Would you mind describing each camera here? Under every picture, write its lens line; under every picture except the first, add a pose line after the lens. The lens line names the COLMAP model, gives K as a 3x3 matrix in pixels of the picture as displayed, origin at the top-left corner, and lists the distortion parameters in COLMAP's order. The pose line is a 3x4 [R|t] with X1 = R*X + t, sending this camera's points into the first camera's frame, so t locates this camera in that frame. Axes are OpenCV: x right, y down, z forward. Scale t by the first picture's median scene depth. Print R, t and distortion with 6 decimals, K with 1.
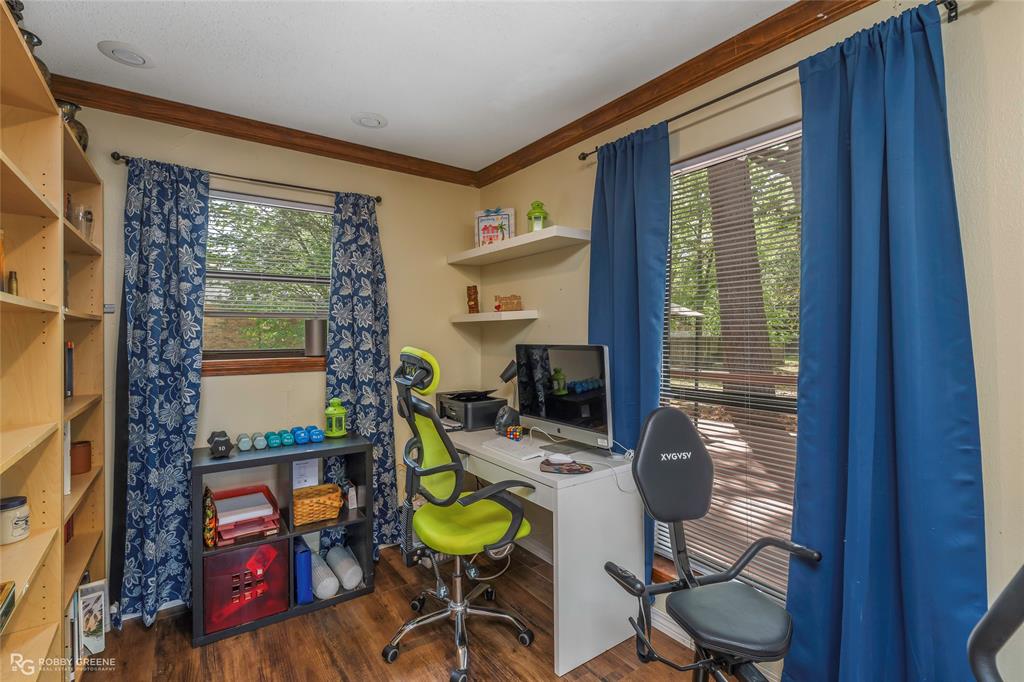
lens RADIAL K [[462.0, 0, 507.6], [0, 462.0, 328.5], [0, 0, 1]] dist [-0.004313, -0.000301]
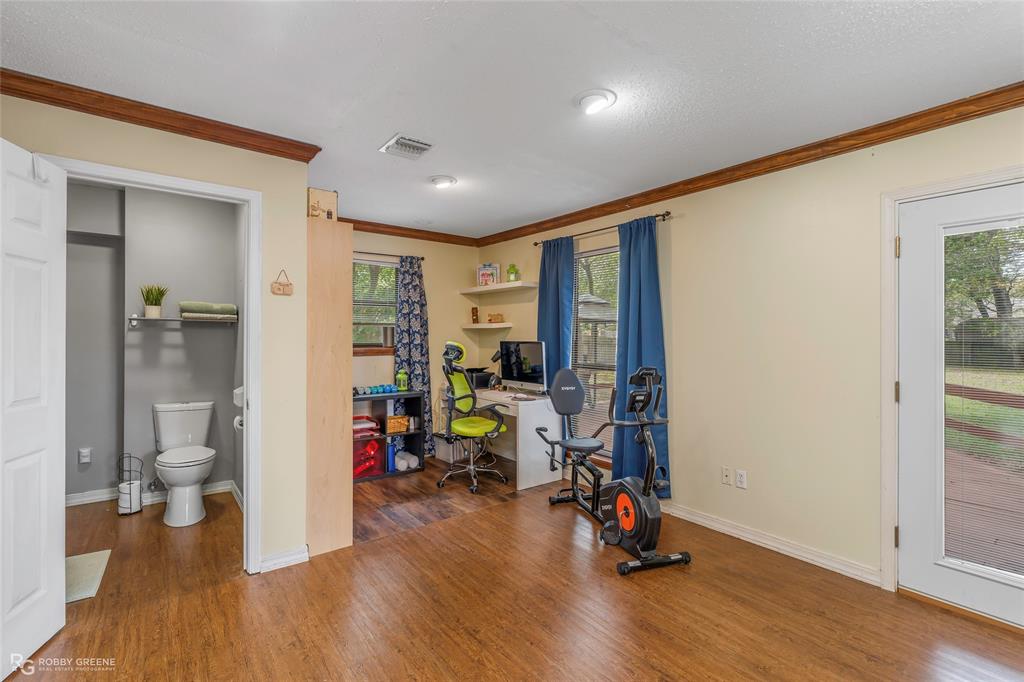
lens RADIAL K [[462.0, 0, 507.6], [0, 462.0, 328.5], [0, 0, 1]] dist [-0.004313, -0.000301]
pose [[0.999273, 0.007828, 0.037314, -0.020801], [-0.007819, 0.999969, -0.000370, -0.015304], [-0.037316, 0.000078, 0.999304, -0.822009]]
